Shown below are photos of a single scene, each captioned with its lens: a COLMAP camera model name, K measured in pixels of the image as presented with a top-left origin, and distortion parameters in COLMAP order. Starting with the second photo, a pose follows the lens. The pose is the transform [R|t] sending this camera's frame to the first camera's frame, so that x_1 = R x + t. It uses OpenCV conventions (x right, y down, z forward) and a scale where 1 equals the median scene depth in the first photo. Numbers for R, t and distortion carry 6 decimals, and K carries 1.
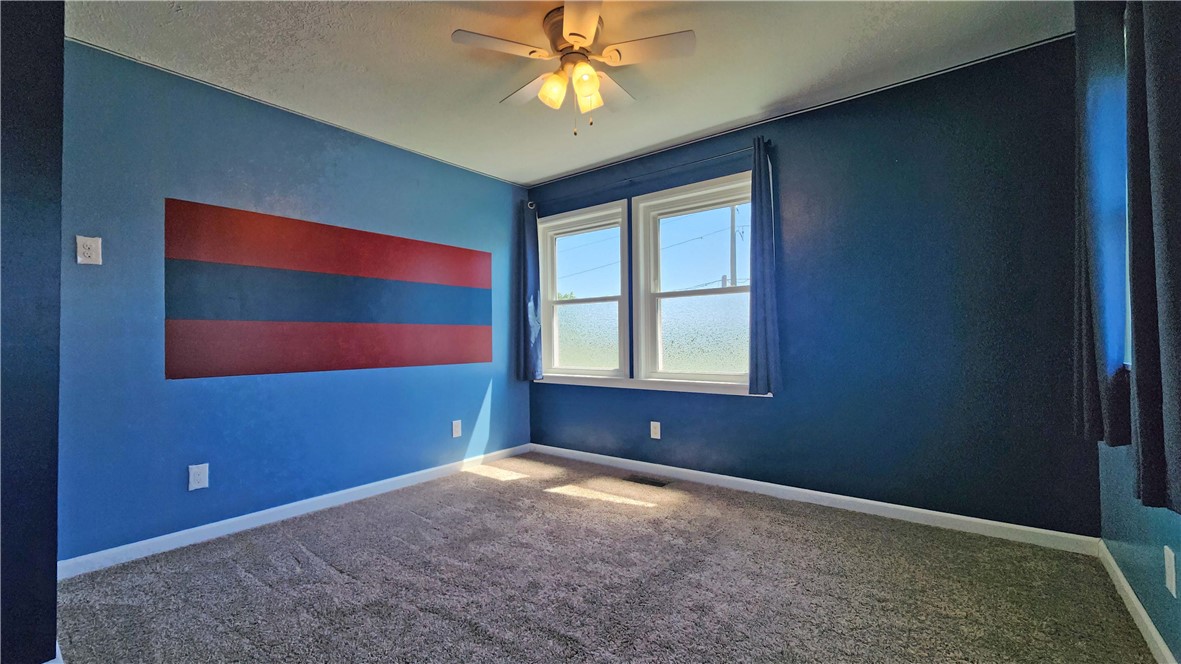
lens RADIAL K [[487.4, 0, 589.8], [0, 487.4, 335.3], [0, 0, 1]] dist [0.002174, -0.000555]
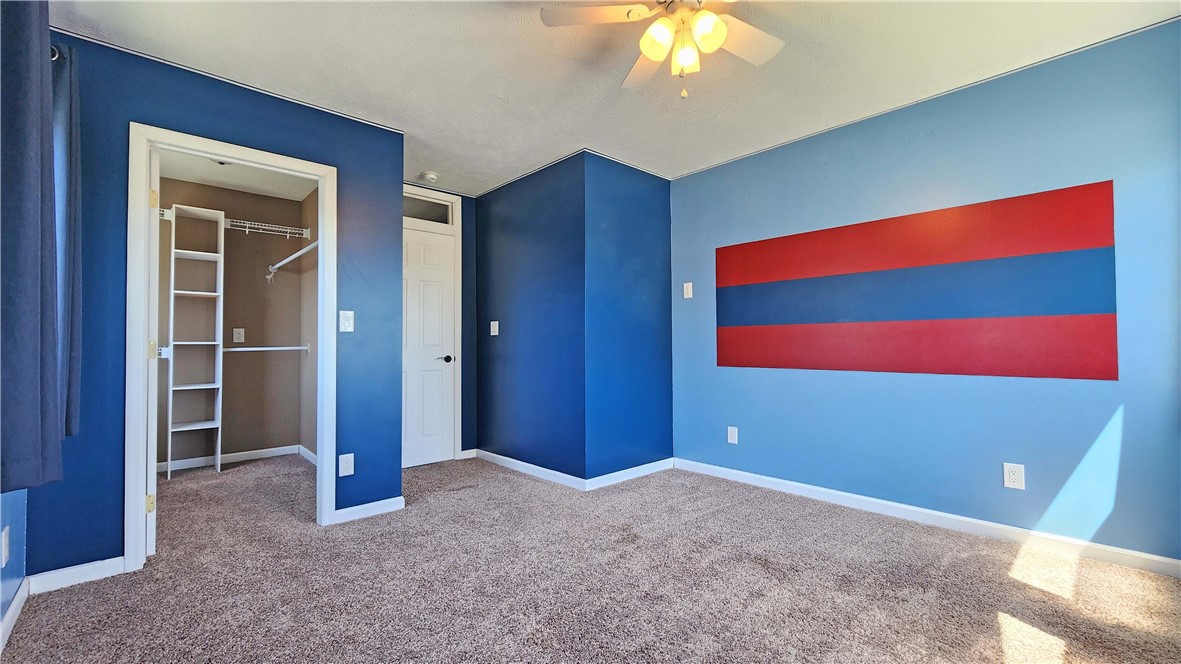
lens RADIAL K [[487.4, 0, 591.5], [0, 487.4, 334.4], [0, 0, 1]] dist [0.002174, -0.000555]
pose [[-0.166678, -0.006588, -0.985989, 0.700323], [0.020855, 0.999730, -0.010206, -0.002923], [0.985791, -0.022264, -0.166496, 0.841674]]
